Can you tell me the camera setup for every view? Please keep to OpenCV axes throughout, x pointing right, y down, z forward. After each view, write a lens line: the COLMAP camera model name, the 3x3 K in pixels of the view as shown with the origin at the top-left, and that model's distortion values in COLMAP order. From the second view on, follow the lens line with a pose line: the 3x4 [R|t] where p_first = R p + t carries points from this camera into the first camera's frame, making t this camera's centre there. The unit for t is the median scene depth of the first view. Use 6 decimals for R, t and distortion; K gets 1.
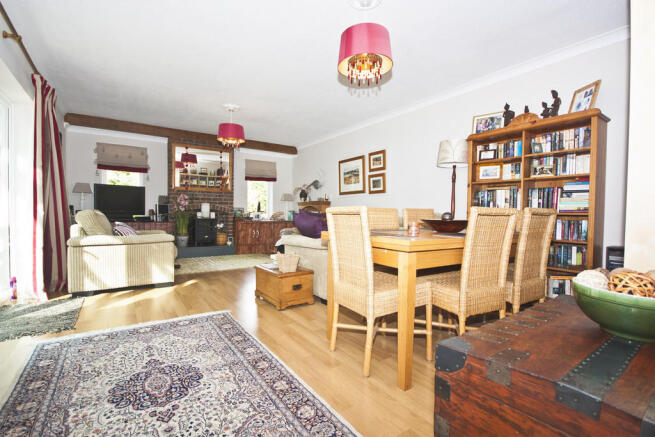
lens RADIAL K [[306.6, 0, 331.2], [0, 306.6, 220.3], [0, 0, 1]] dist [-0.002905, -0.000653]
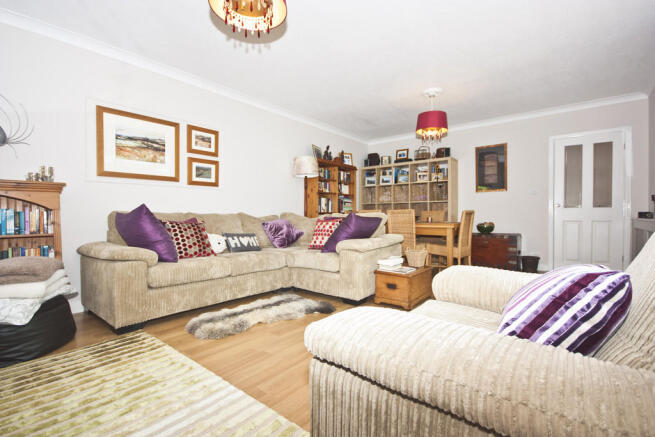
lens RADIAL K [[306.6, 0, 331.2], [0, 306.6, 220.3], [0, 0, 1]] dist [-0.002905, -0.000653]
pose [[-0.260736, -0.019189, 0.965219, -0.628489], [0.025884, 0.999304, 0.026859, -0.017487], [-0.965063, 0.031987, -0.260058, 0.896212]]
